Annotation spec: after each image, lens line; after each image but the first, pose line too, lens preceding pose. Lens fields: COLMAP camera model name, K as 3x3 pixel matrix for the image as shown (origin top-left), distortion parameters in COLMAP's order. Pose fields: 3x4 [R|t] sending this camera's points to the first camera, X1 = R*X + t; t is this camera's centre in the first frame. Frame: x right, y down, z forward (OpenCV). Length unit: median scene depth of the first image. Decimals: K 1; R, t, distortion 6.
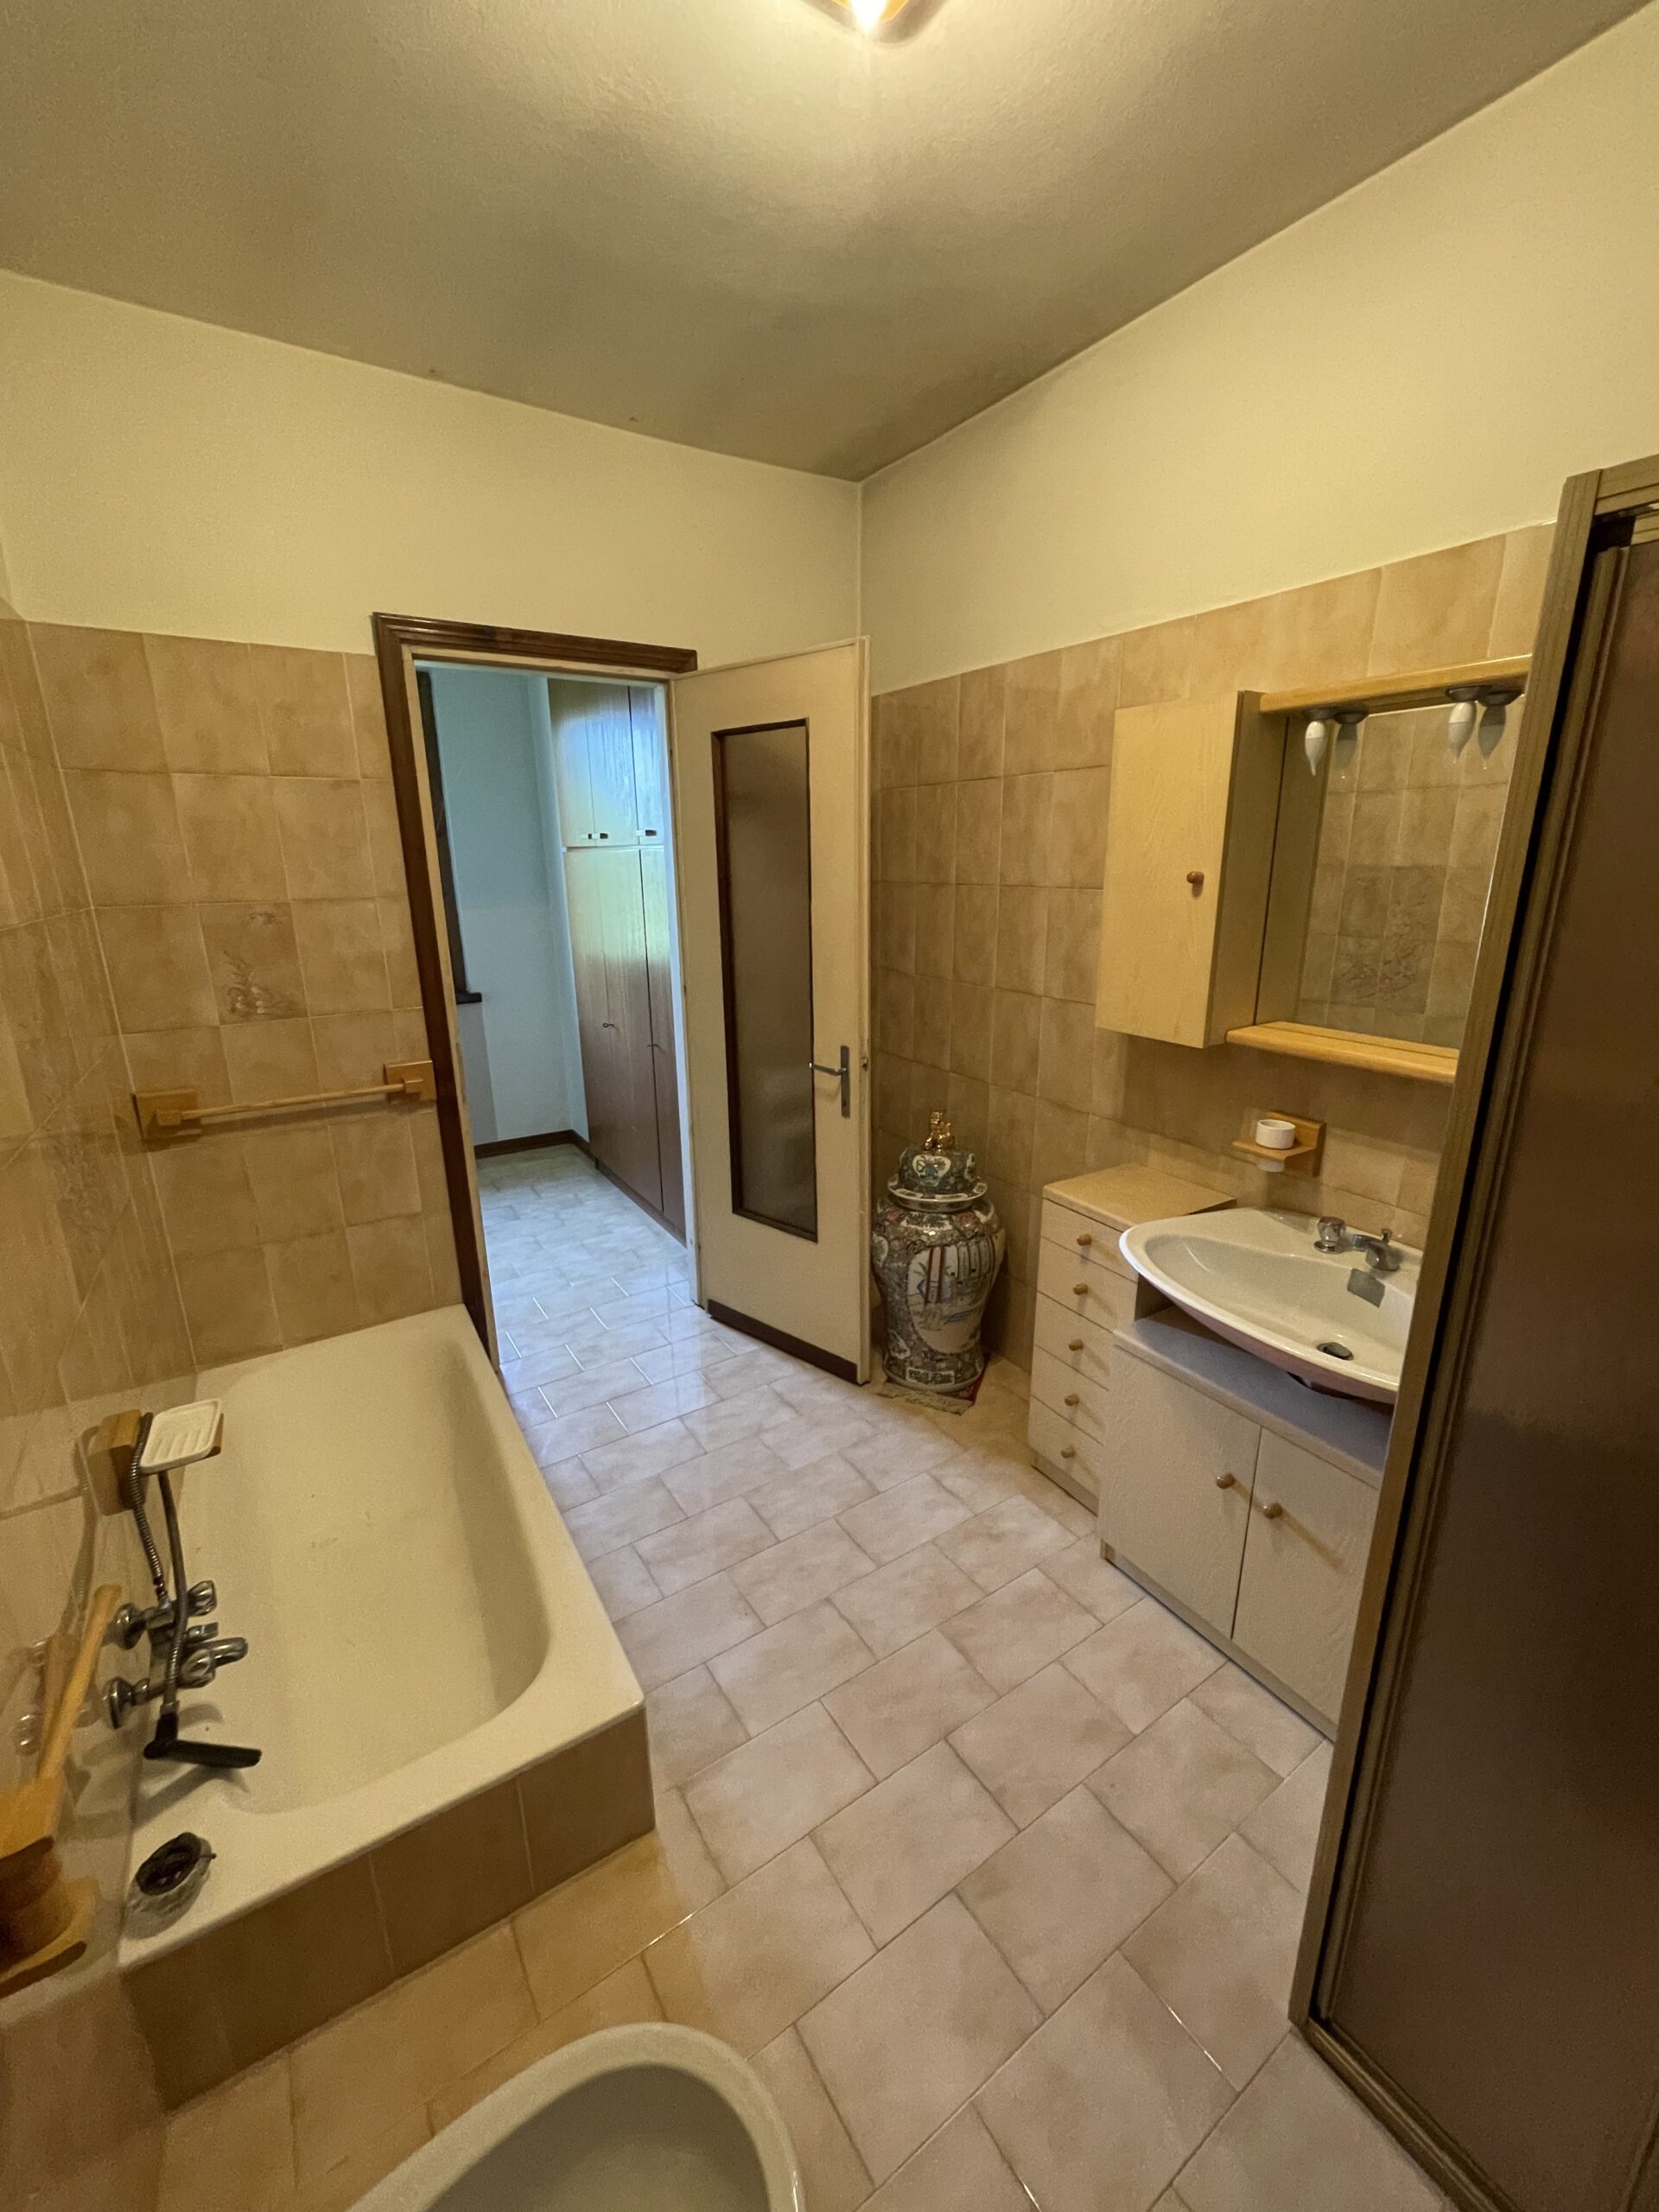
lens RADIAL K [[892.1, 0, 836.1], [0, 892.1, 1110.3], [0, 0, 1]] dist [-0.003666, 0.001525]
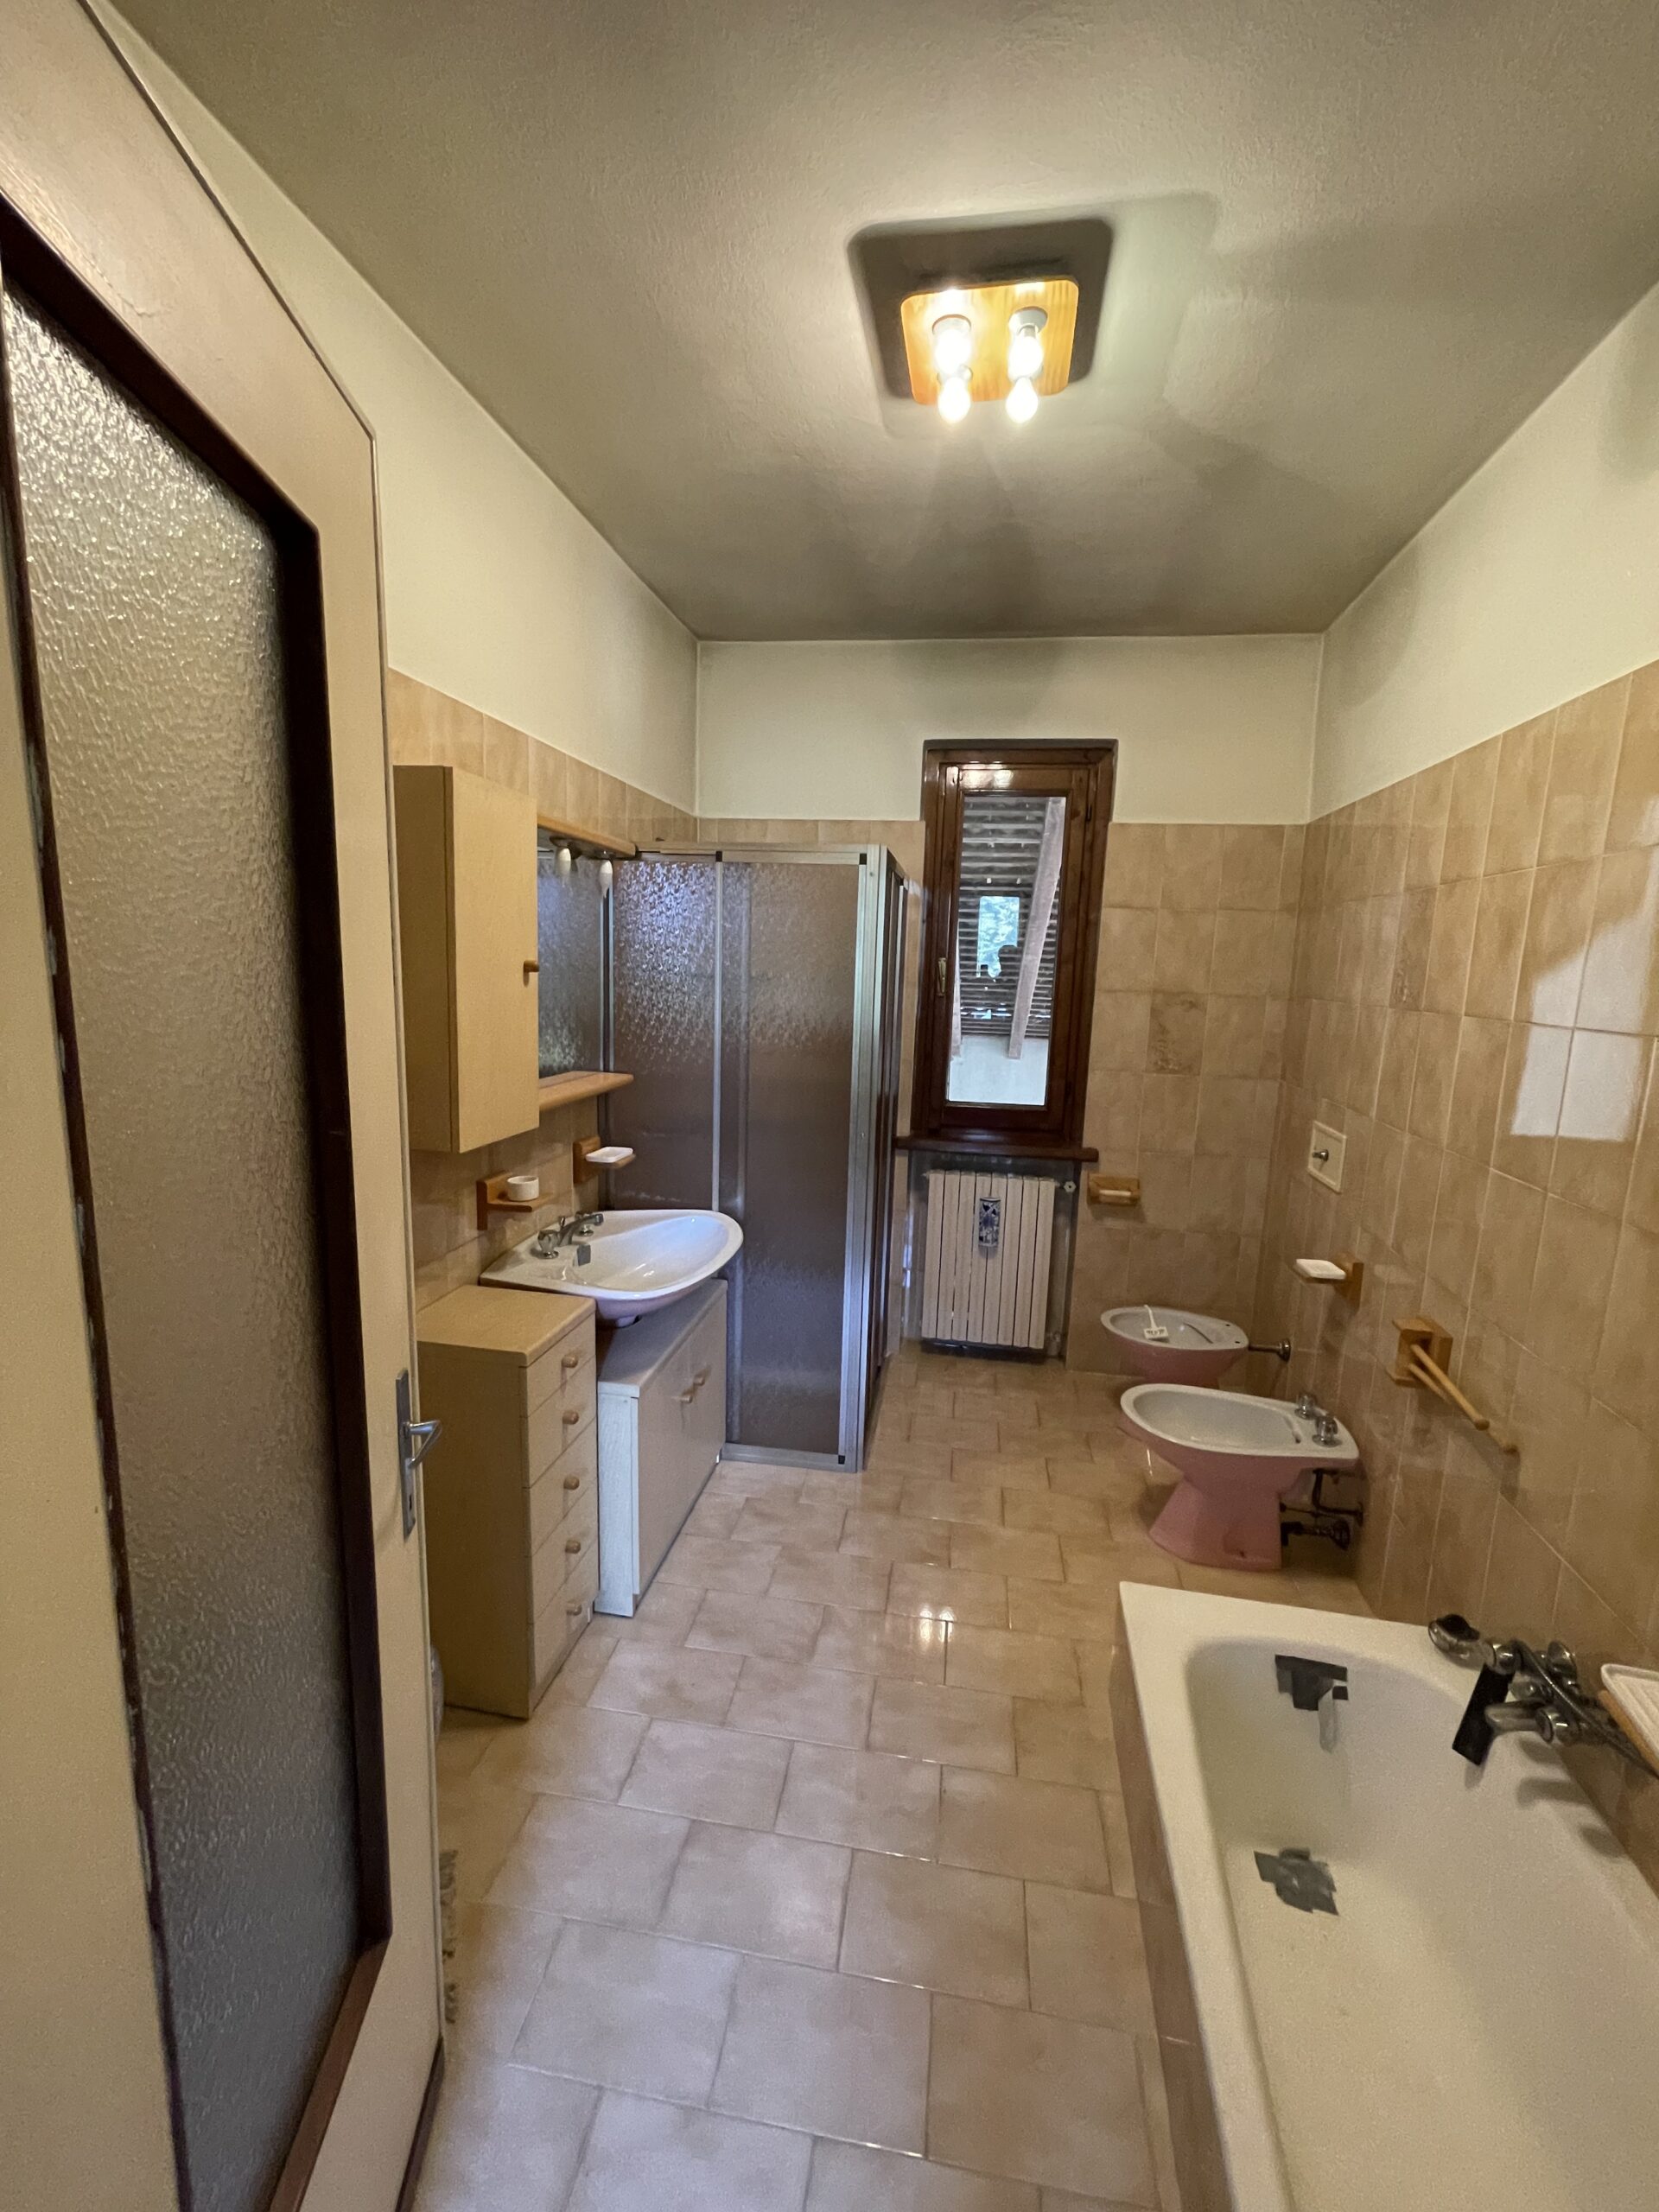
lens RADIAL K [[892.1, 0, 827.2], [0, 892.1, 1115.4], [0, 0, 1]] dist [-0.003666, 0.001525]
pose [[-0.742052, -0.128447, 0.657922, -0.491287], [0.134081, 0.933197, 0.333415, -0.369871], [-0.656797, 0.335625, -0.675258, 1.394876]]
